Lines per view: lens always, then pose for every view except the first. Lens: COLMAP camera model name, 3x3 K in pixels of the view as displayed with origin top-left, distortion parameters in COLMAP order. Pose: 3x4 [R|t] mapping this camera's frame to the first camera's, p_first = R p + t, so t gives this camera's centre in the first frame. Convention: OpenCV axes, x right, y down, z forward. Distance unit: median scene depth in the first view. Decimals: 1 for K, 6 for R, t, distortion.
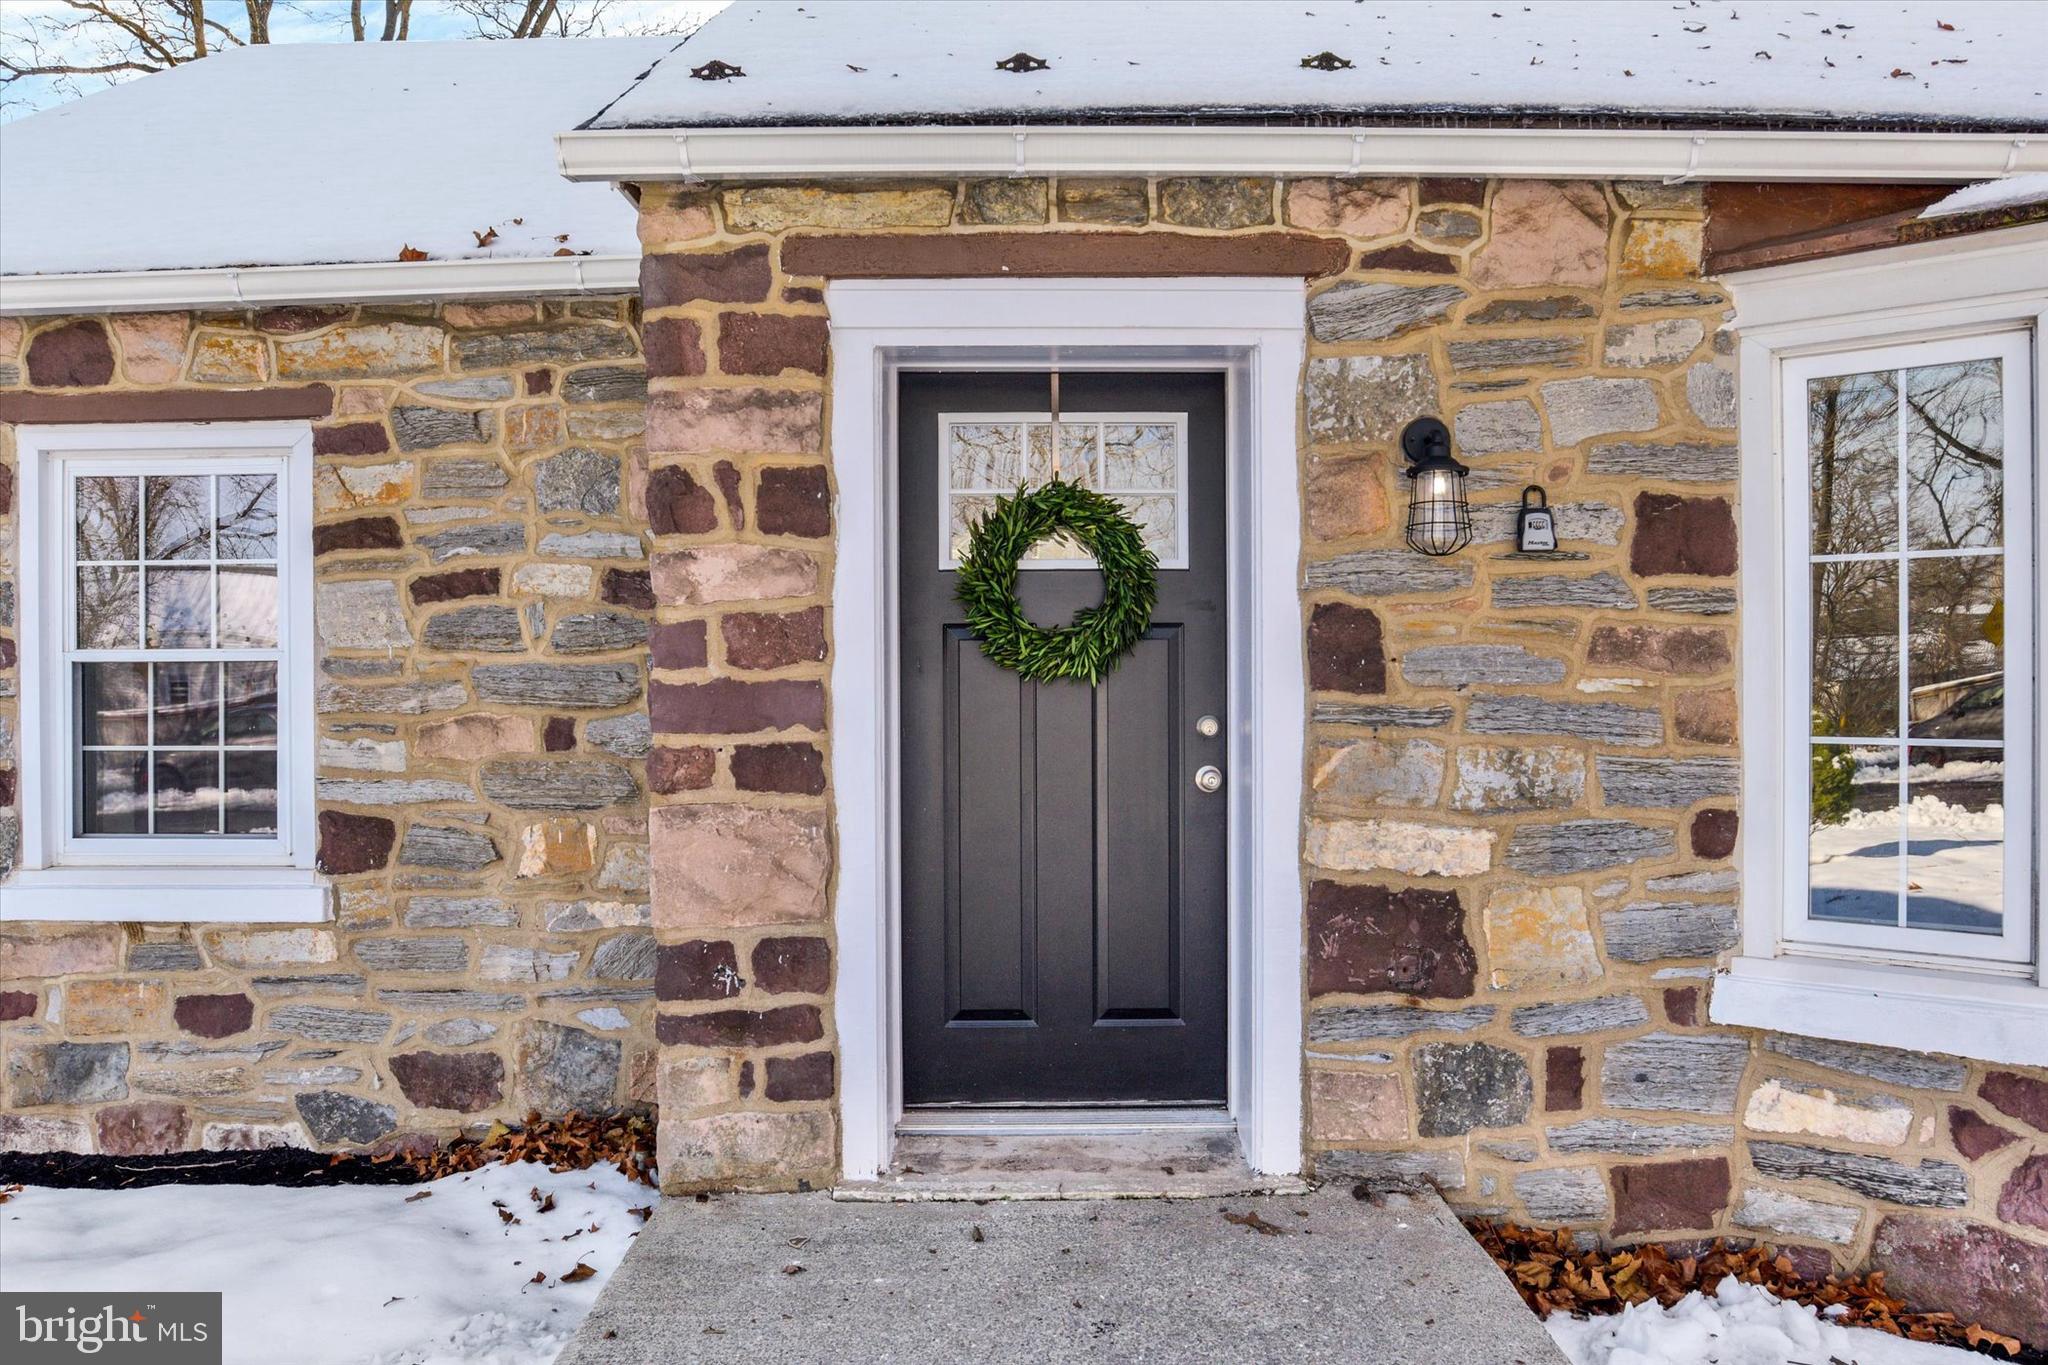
lens RADIAL K [[1075.5, 0, 1033.8], [0, 1075.5, 680.6], [0, 0, 1]] dist [-0.001352, -0.000189]
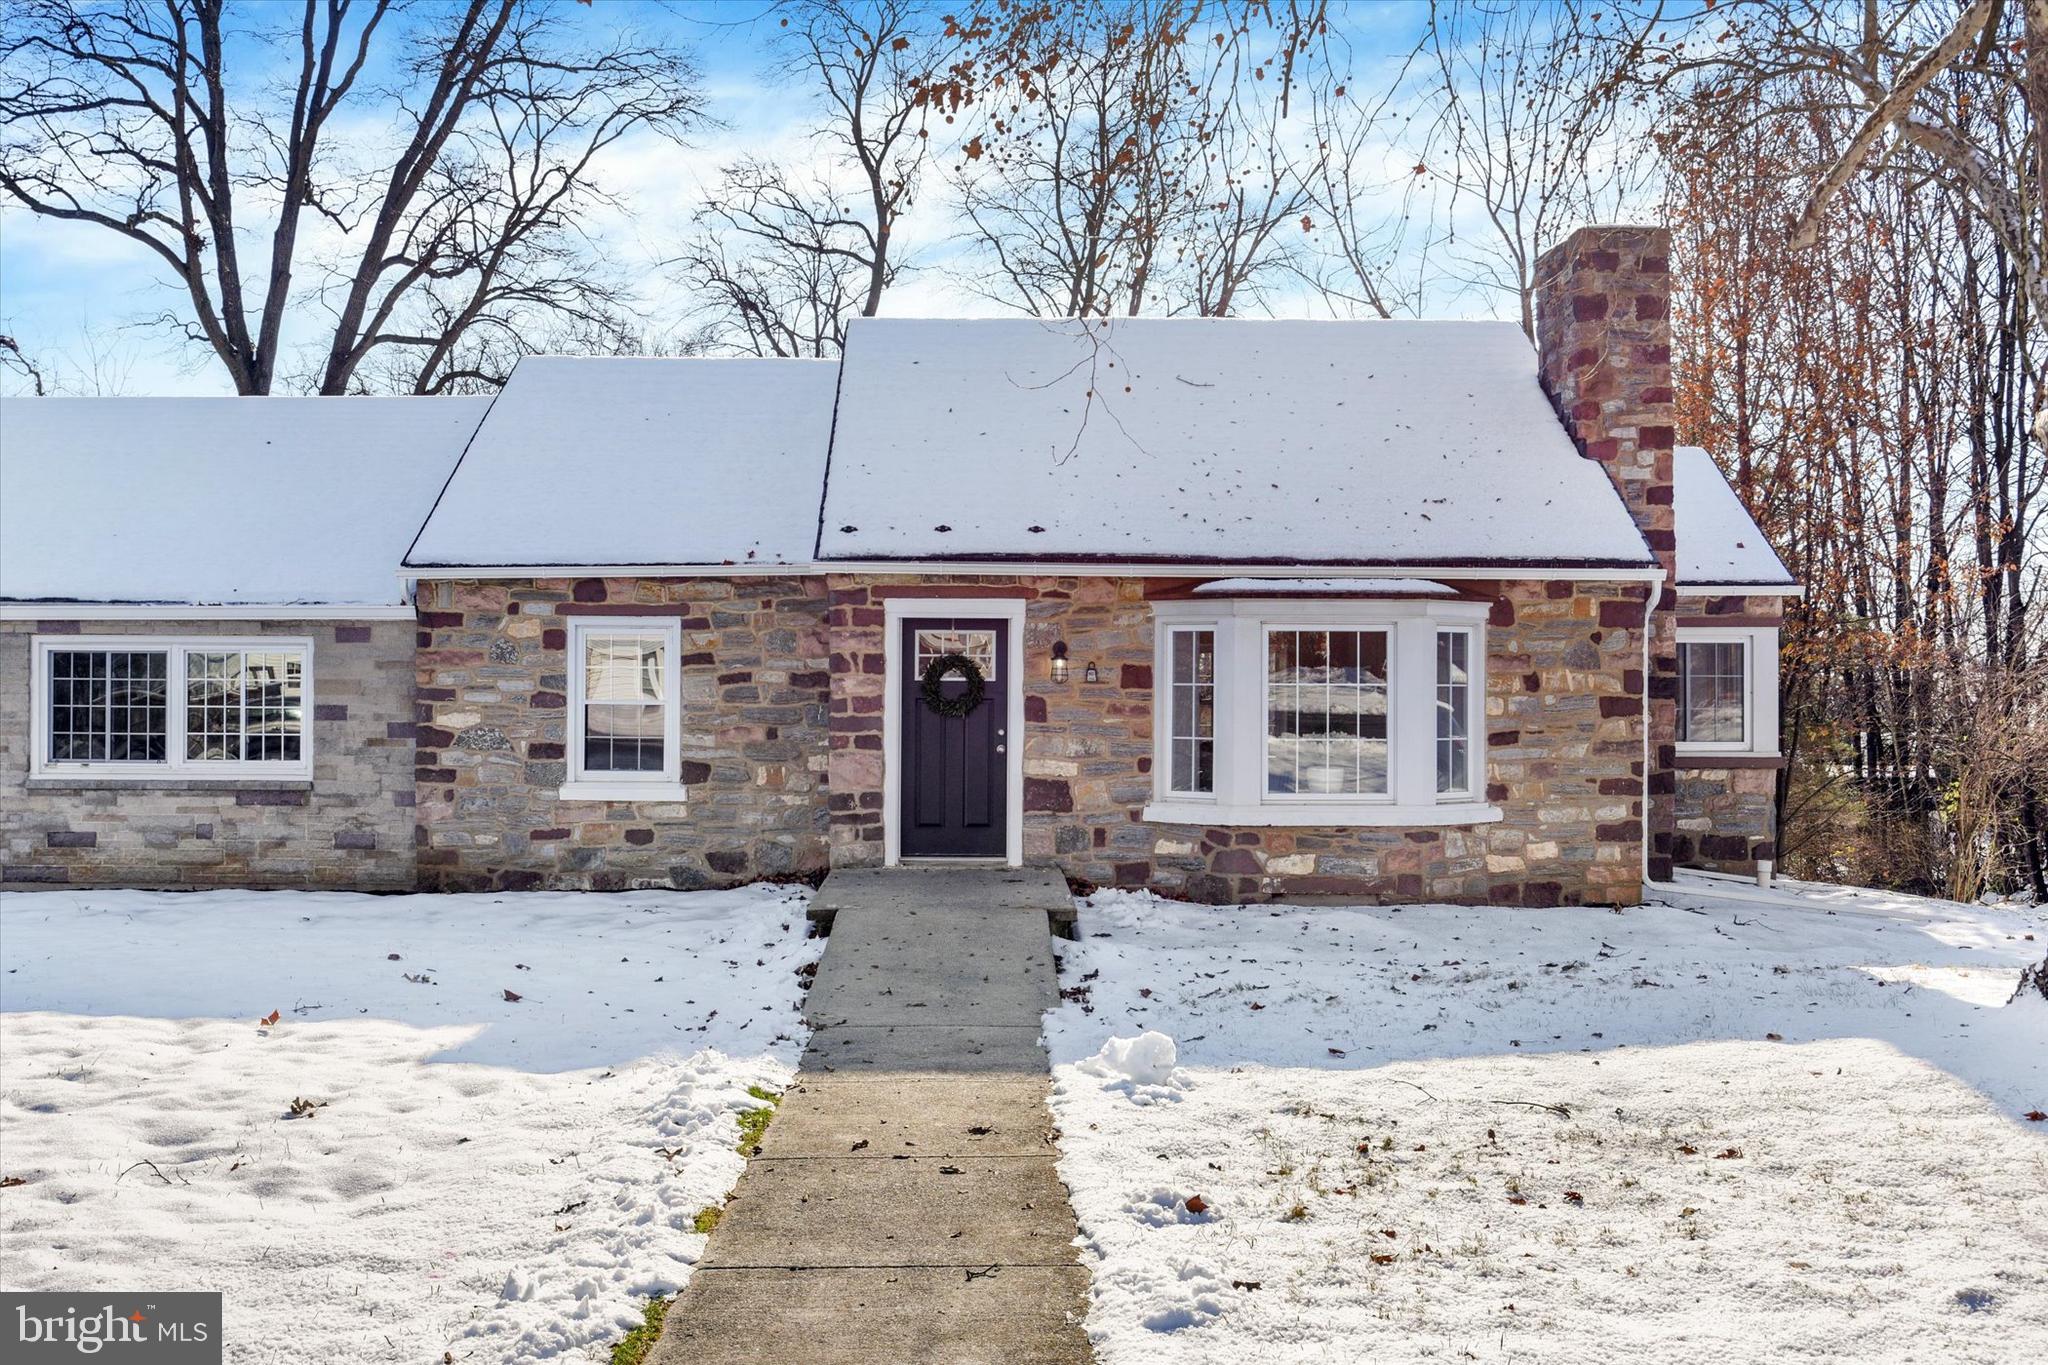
lens RADIAL K [[1075.5, 0, 1008.6], [0, 1075.5, 689.7], [0, 0, 1]] dist [-0.001352, -0.000189]
pose [[0.999388, 0.012818, 0.032553, 0.092002], [-0.012452, 0.999857, -0.011426, -0.050717], [-0.032695, 0.011013, 0.999405, -2.368311]]
